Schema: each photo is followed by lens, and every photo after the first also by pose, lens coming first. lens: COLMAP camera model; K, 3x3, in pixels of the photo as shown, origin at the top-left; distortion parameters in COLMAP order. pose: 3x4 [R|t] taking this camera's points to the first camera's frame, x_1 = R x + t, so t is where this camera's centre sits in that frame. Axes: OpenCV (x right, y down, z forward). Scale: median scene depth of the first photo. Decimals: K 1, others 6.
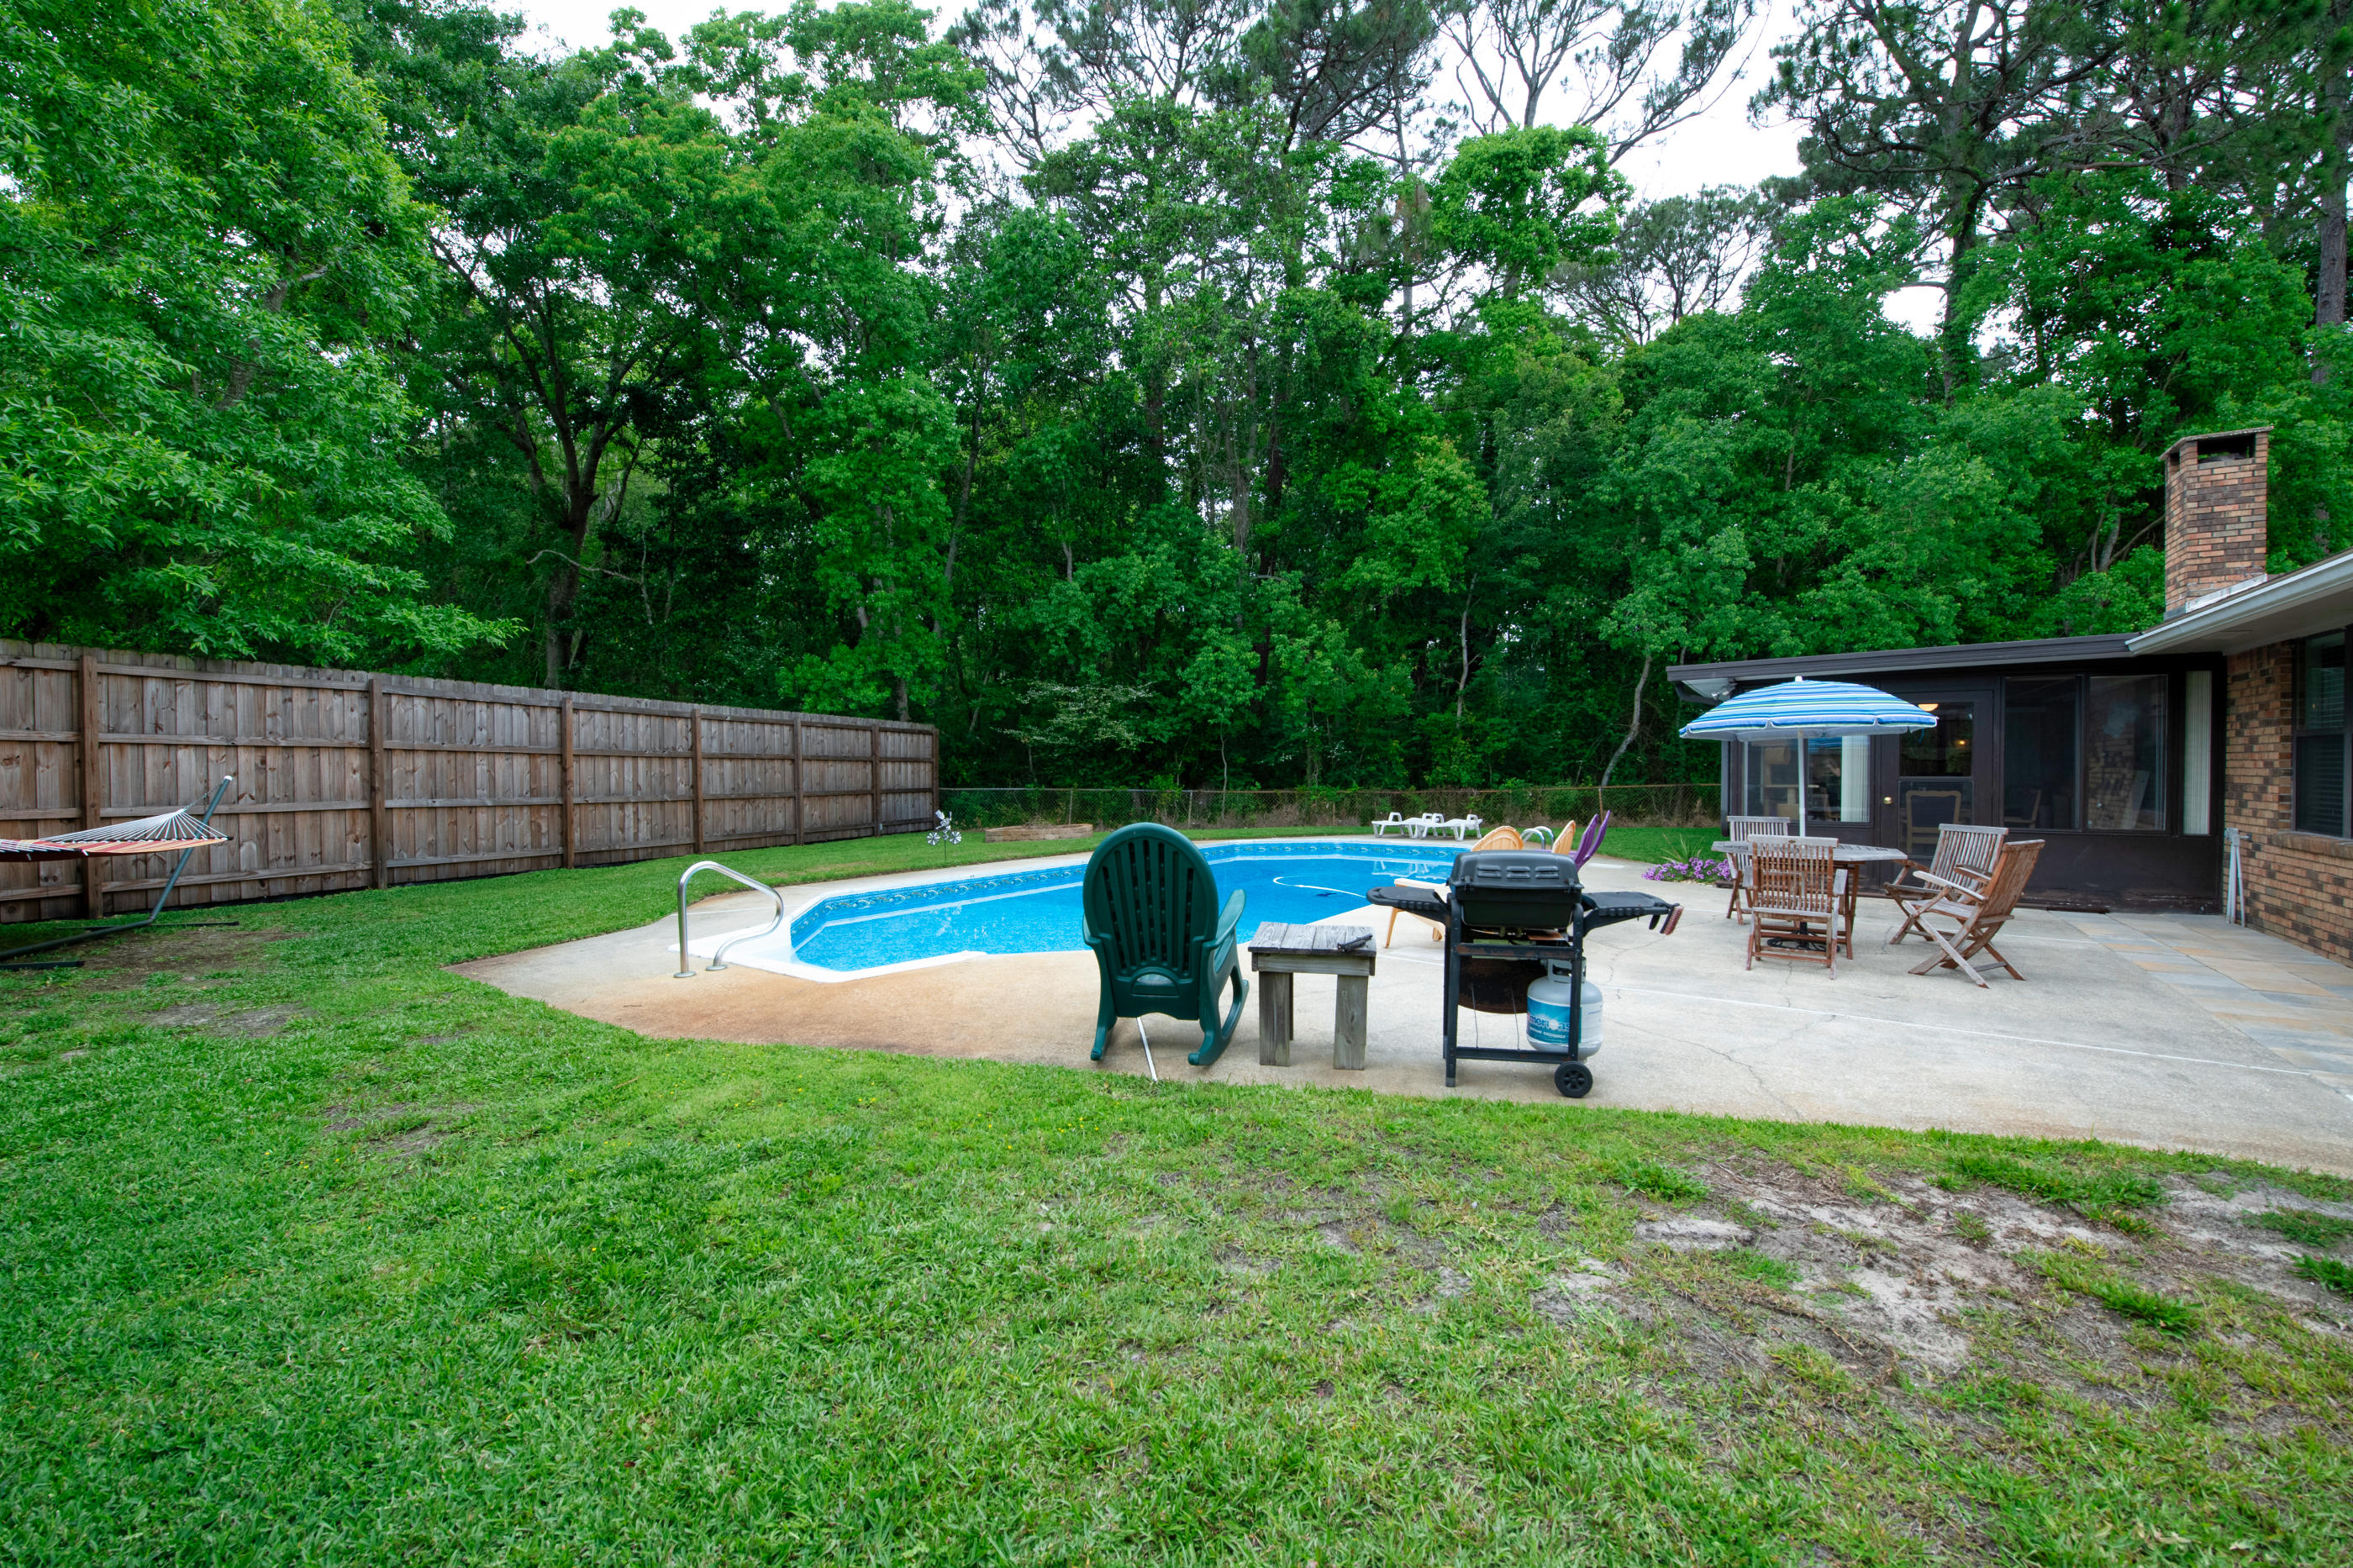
lens RADIAL K [[949.8, 0, 1185.5], [0, 949.8, 780.5], [0, 0, 1]] dist [-0.007585, -0.003685]
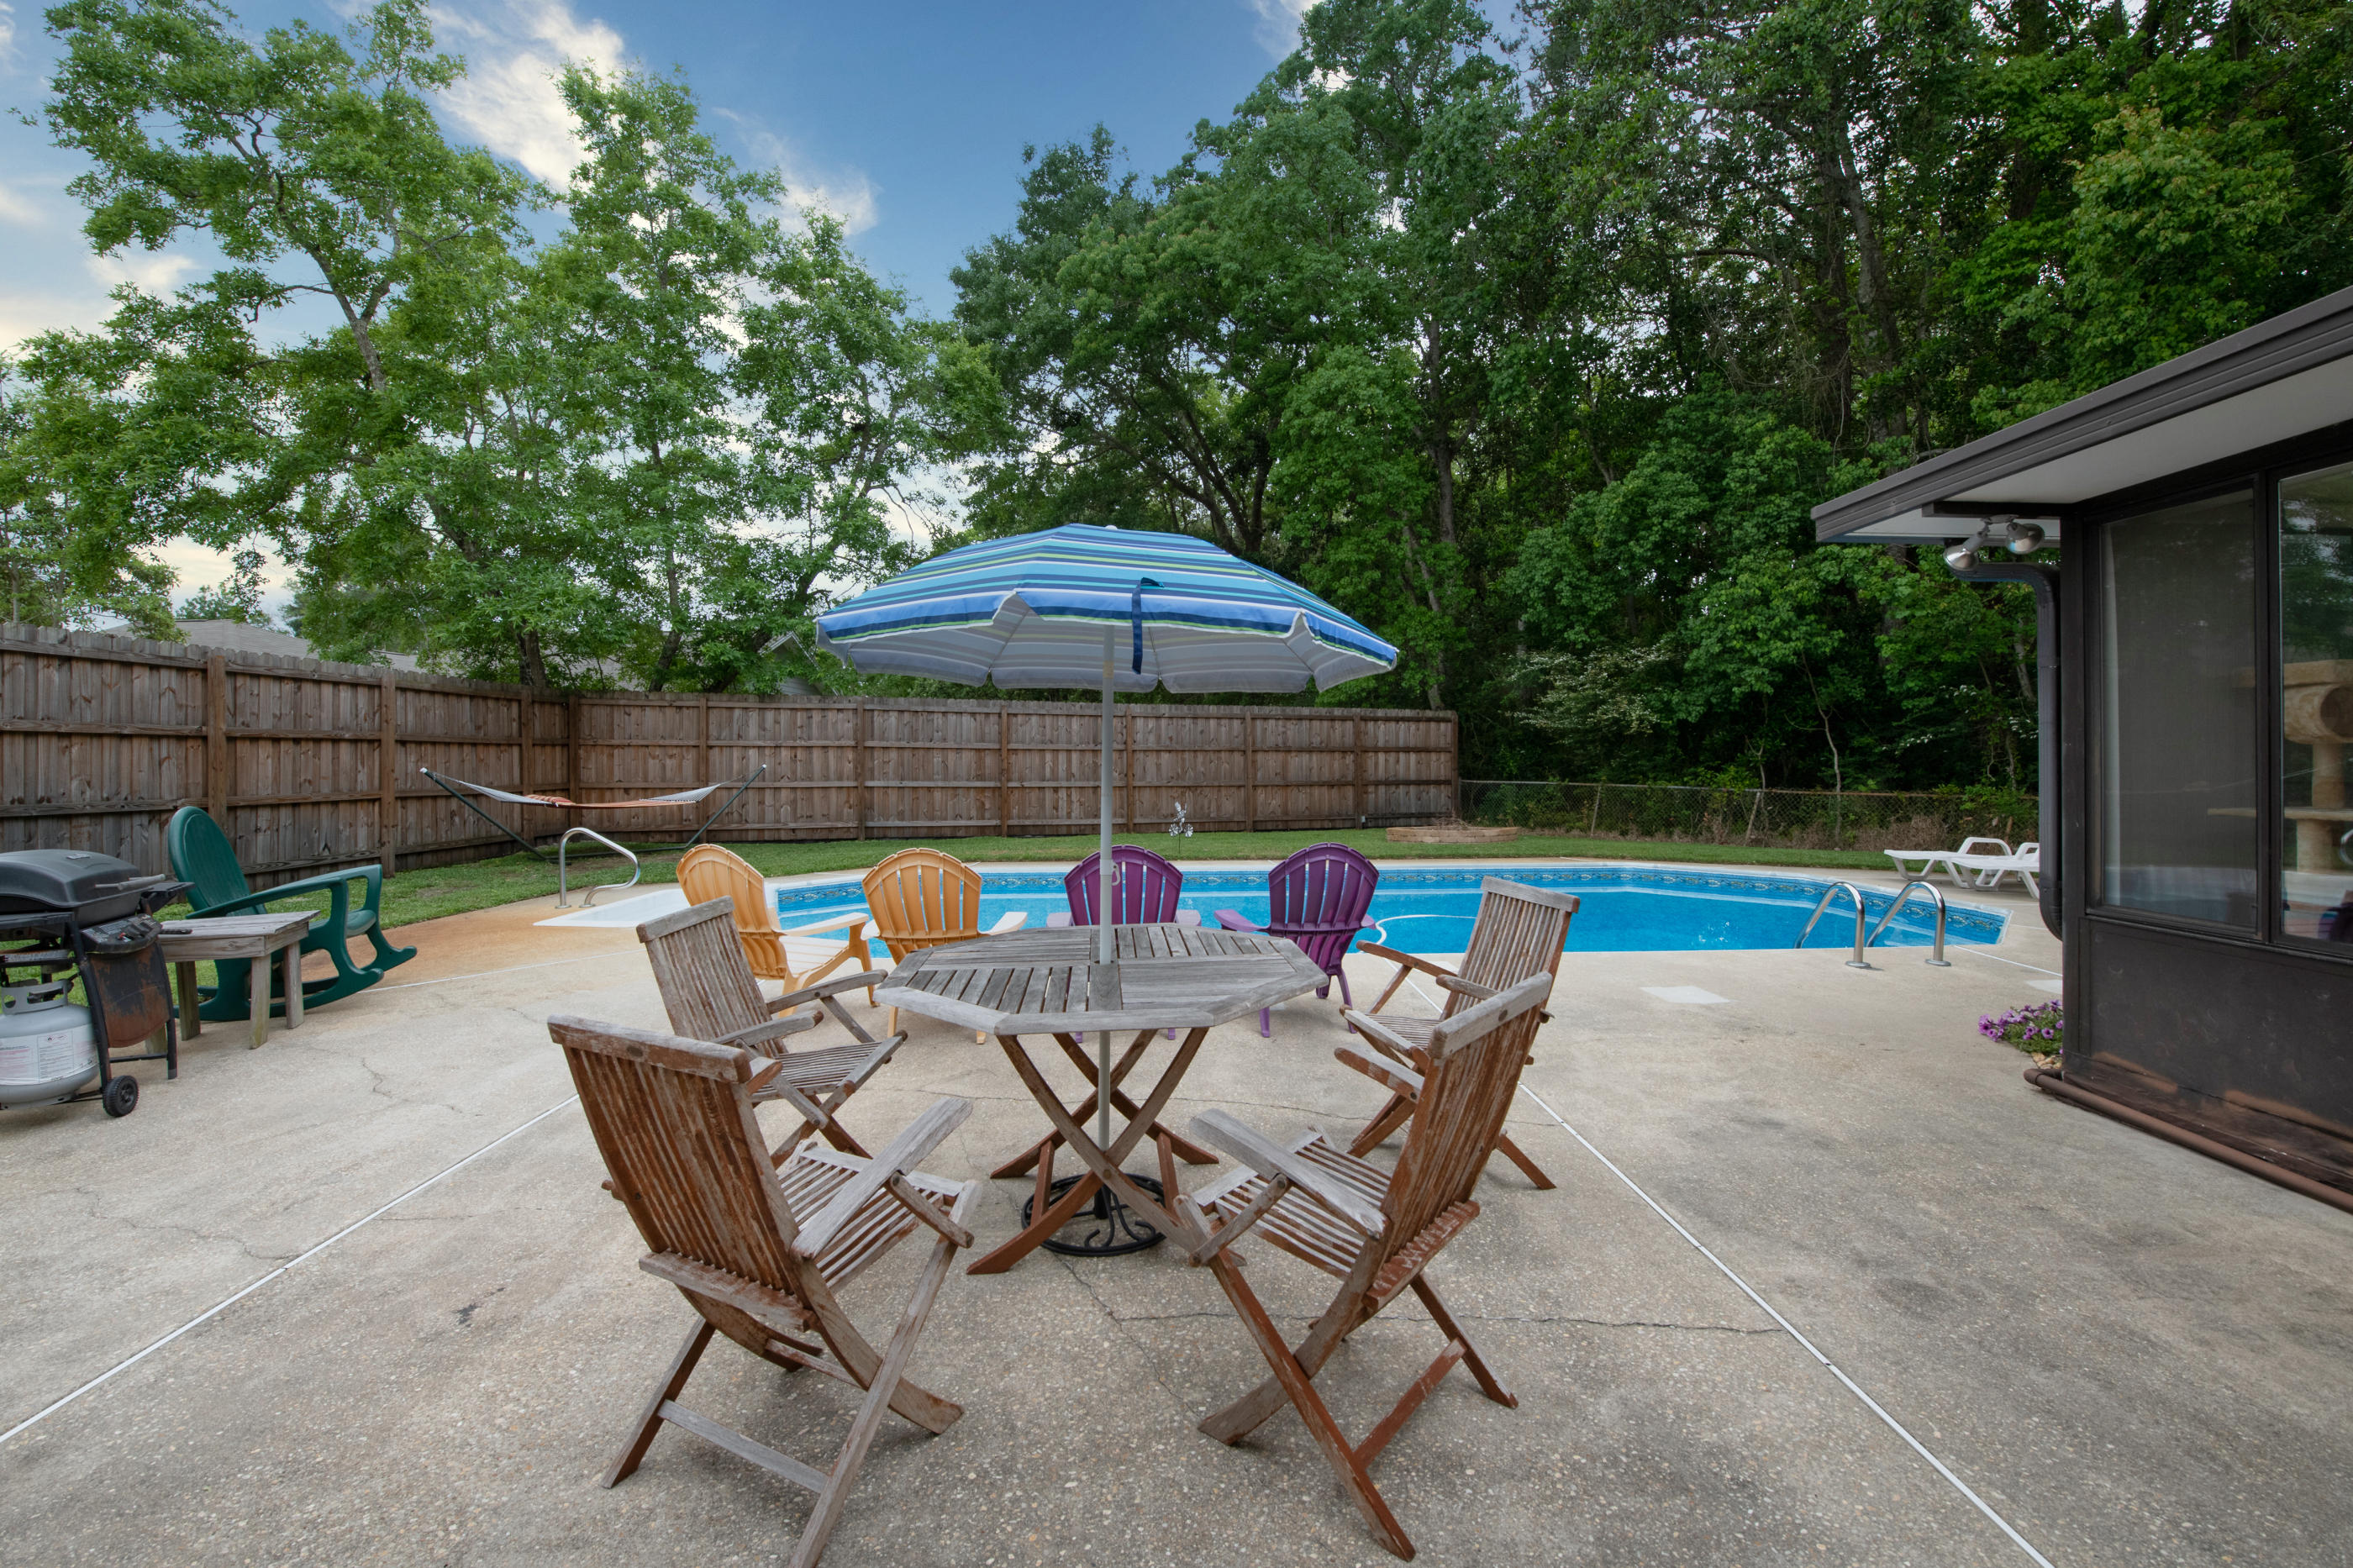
lens RADIAL K [[947.9, 0, 1209.7], [0, 947.9, 751.0], [0, 0, 1]] dist [-0.015025, -0.000944]
pose [[0.588614, -0.008178, -0.808373, 0.504942], [-0.007734, 0.999846, -0.015747, -0.005976], [0.808377, 0.015521, 0.588460, 0.416506]]
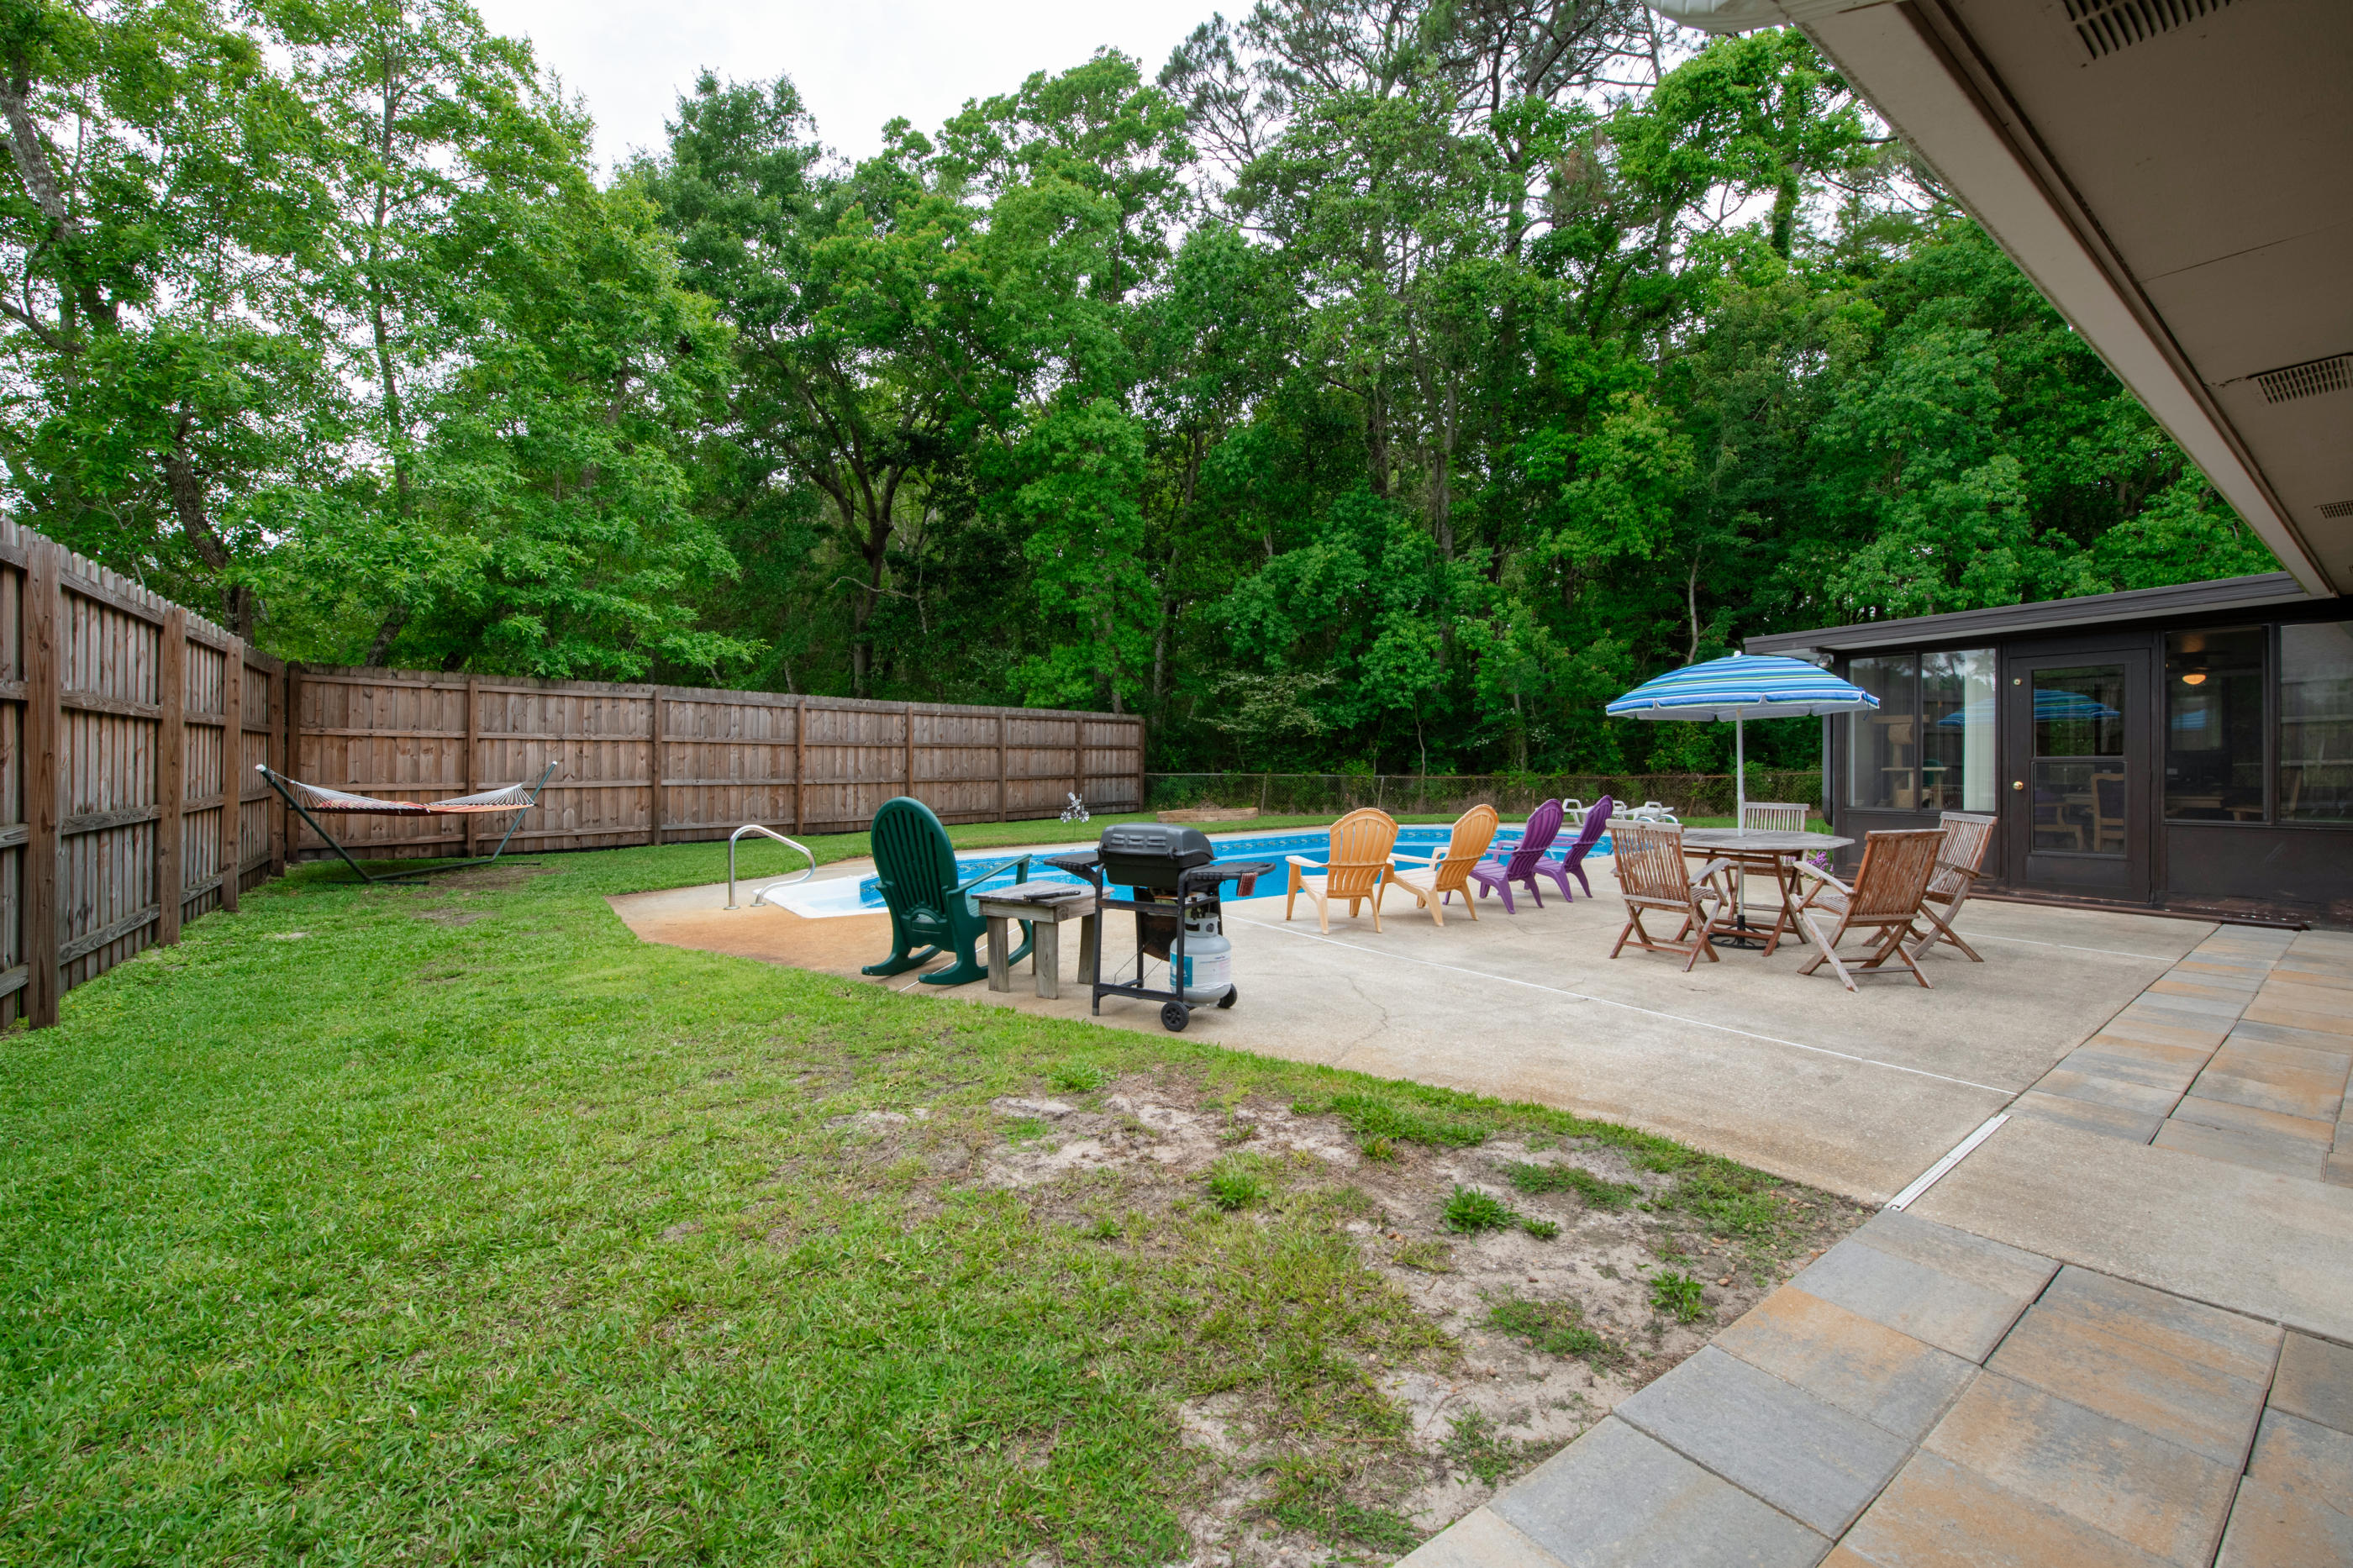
lens RADIAL K [[967.7, 0, 1181.2], [0, 967.7, 755.1], [0, 0, 1]] dist [0.000059, -0.000015]
pose [[0.940911, -0.004192, -0.338627, 0.231964], [-0.000436, 0.999908, -0.013592, 0.002985], [0.338652, 0.012936, 0.940823, -0.035456]]
